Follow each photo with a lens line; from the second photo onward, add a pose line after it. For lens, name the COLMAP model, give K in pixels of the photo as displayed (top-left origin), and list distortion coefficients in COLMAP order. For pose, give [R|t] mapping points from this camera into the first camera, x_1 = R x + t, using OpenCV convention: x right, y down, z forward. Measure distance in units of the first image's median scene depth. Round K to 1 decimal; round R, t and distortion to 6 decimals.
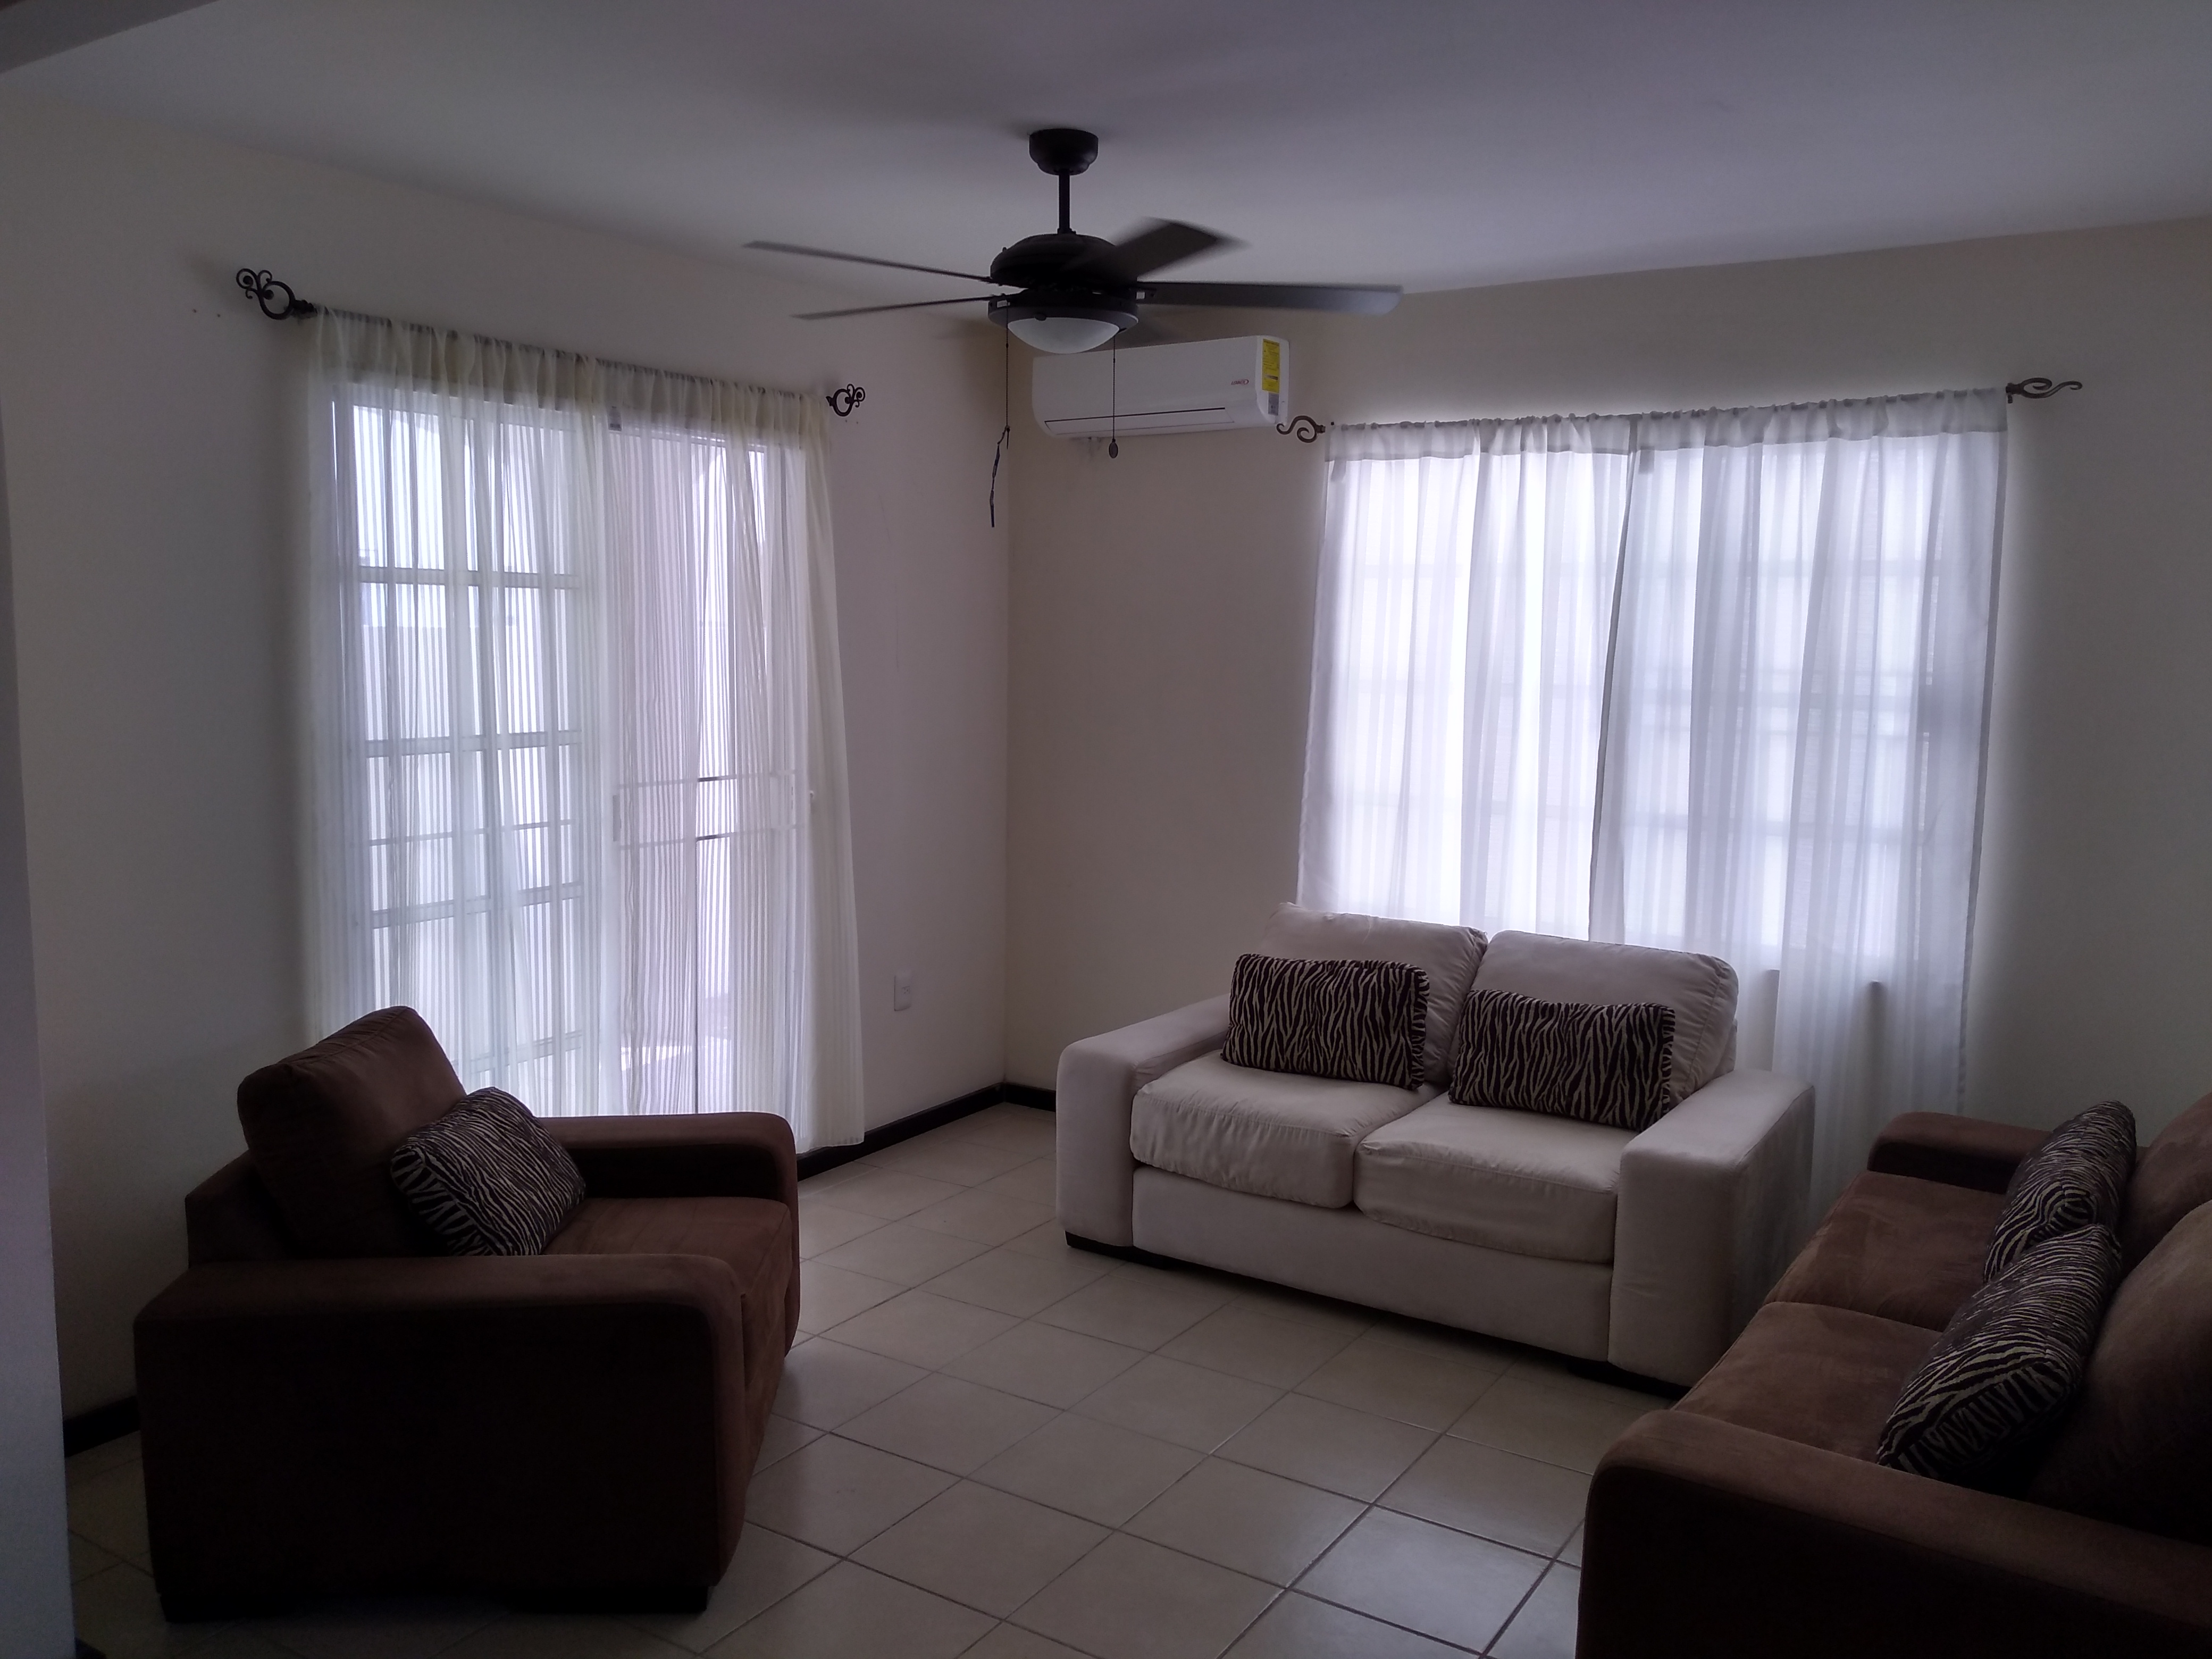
lens RADIAL K [[1717.1, 0, 1106.0], [0, 1717.1, 829.5], [0, 0, 1]] dist [0.064464, -0.127114]
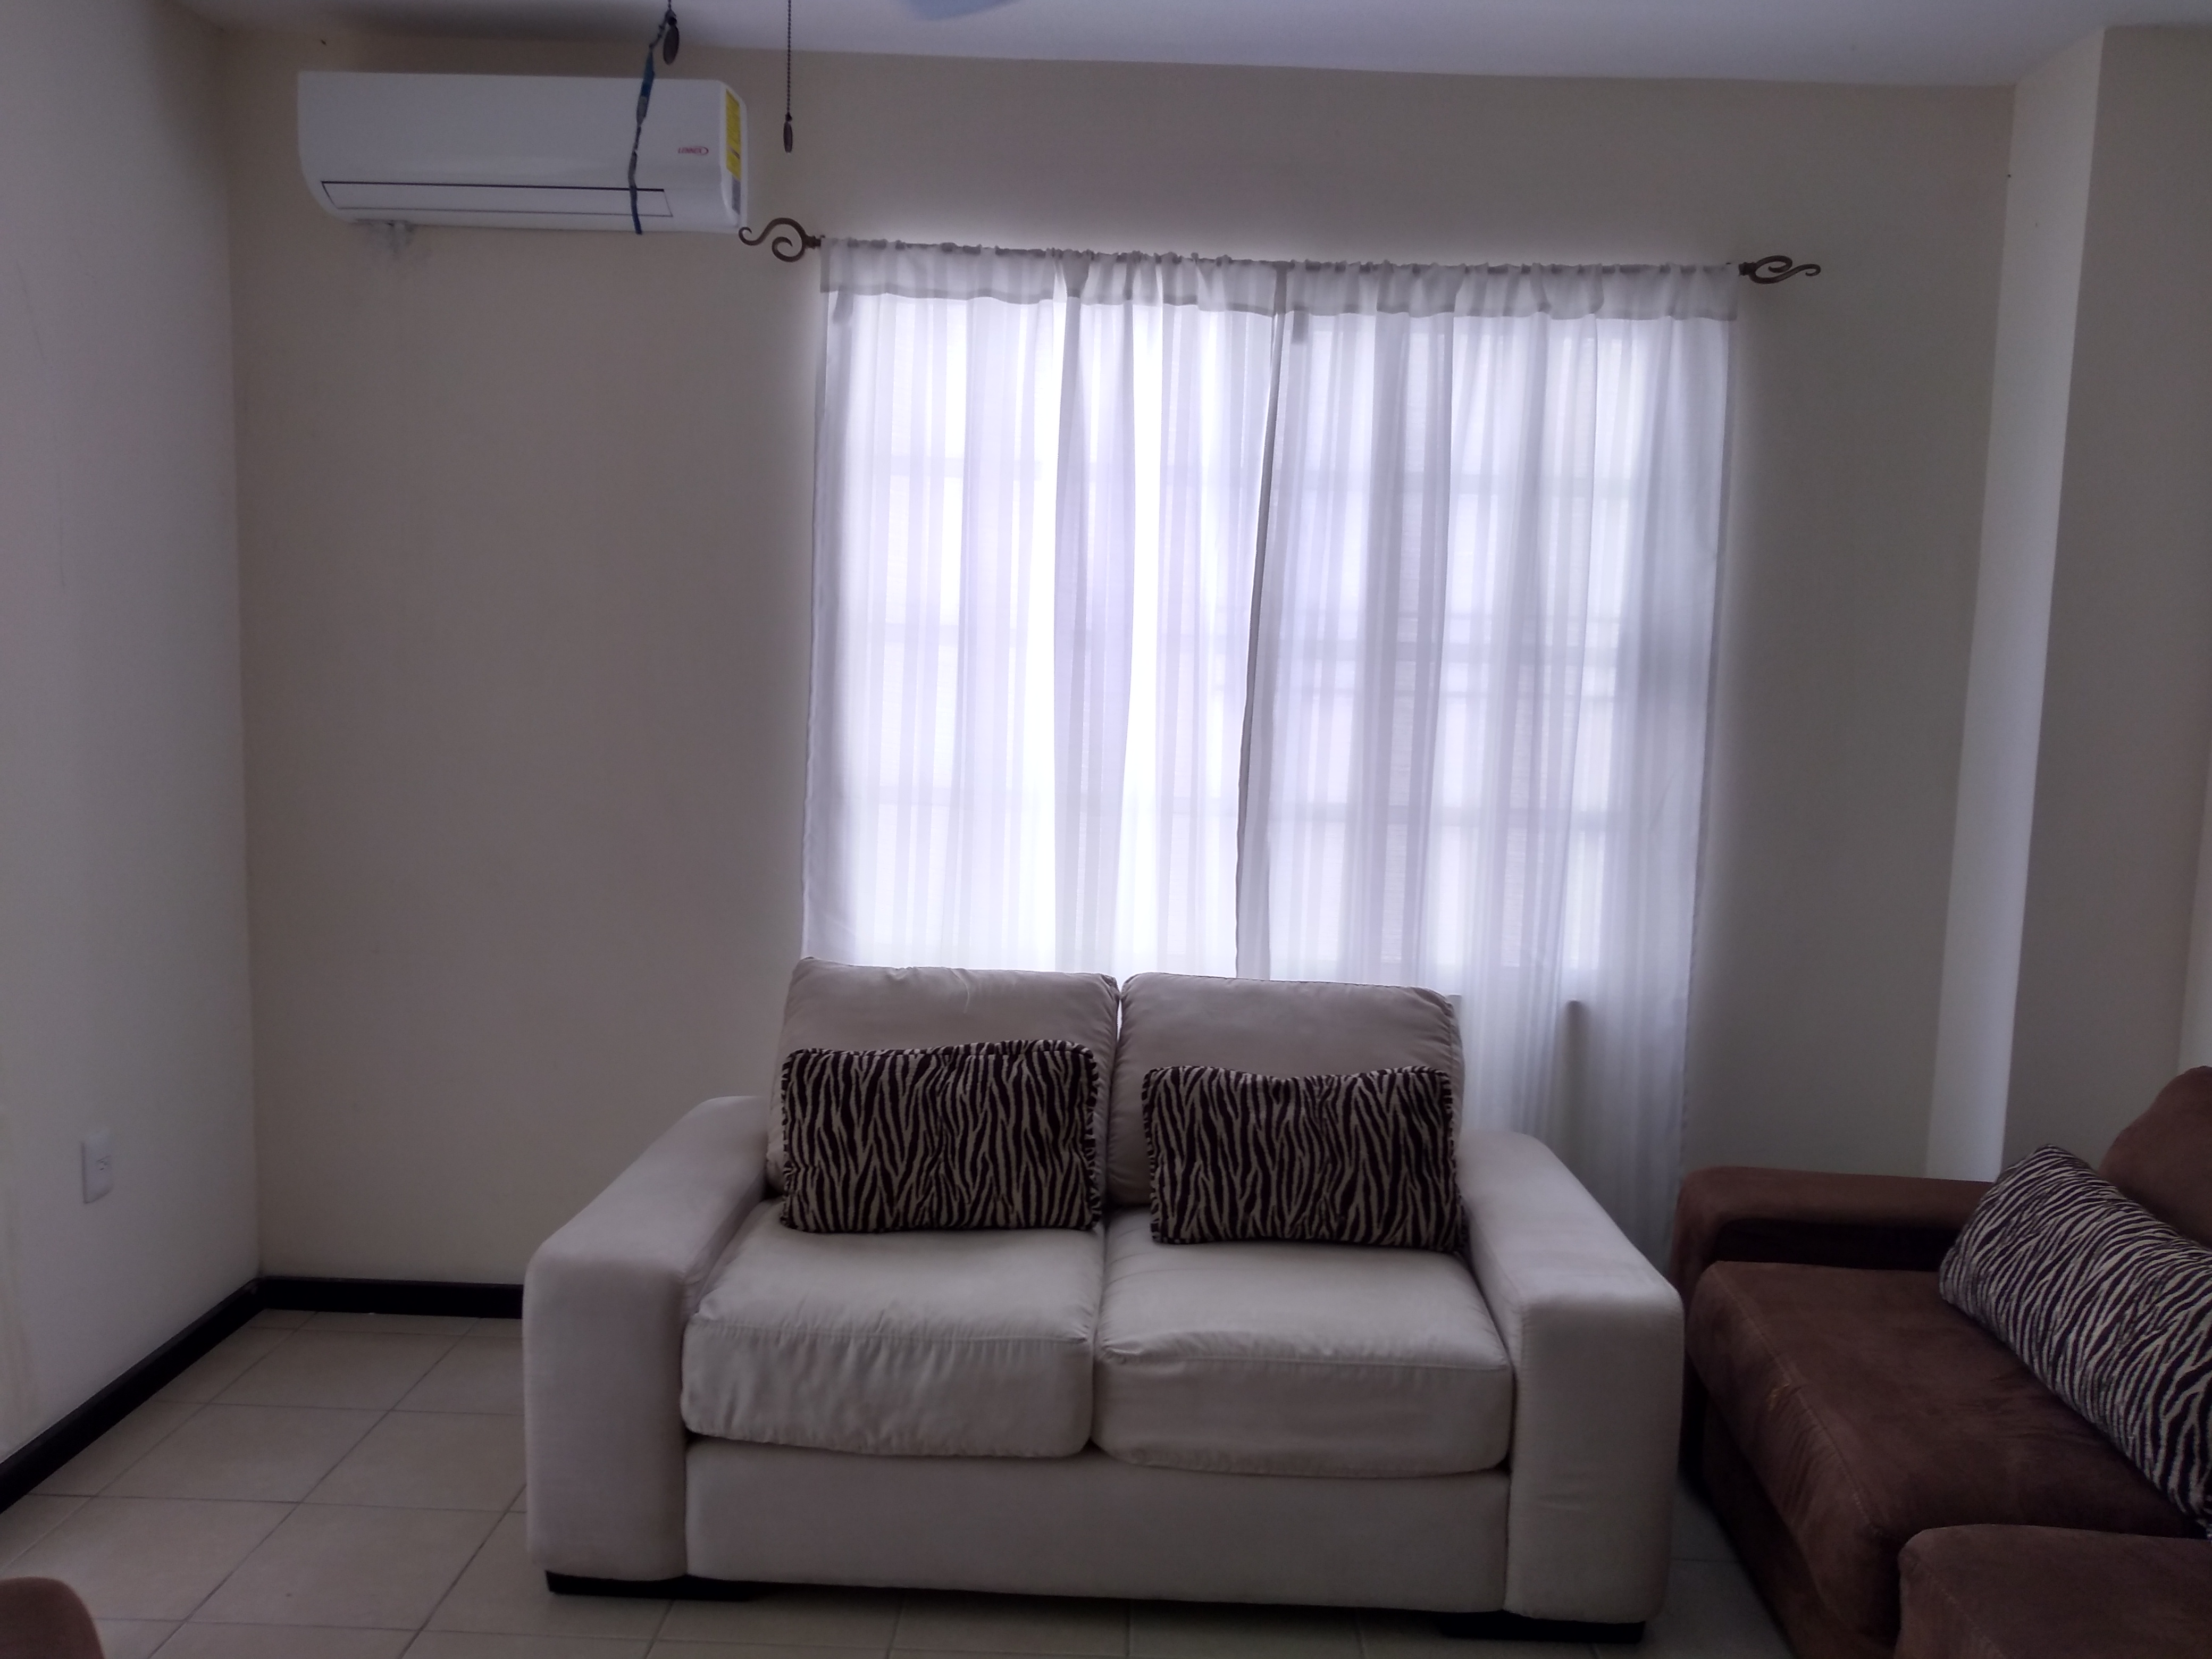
lens RADIAL K [[1717.1, 0, 1106.0], [0, 1717.1, 829.5], [0, 0, 1]] dist [0.064464, -0.127114]
pose [[0.849208, -0.046249, 0.526029, -0.158762], [0.040179, 0.998929, 0.022963, -0.018994], [-0.526528, 0.001635, 0.850156, 0.423304]]
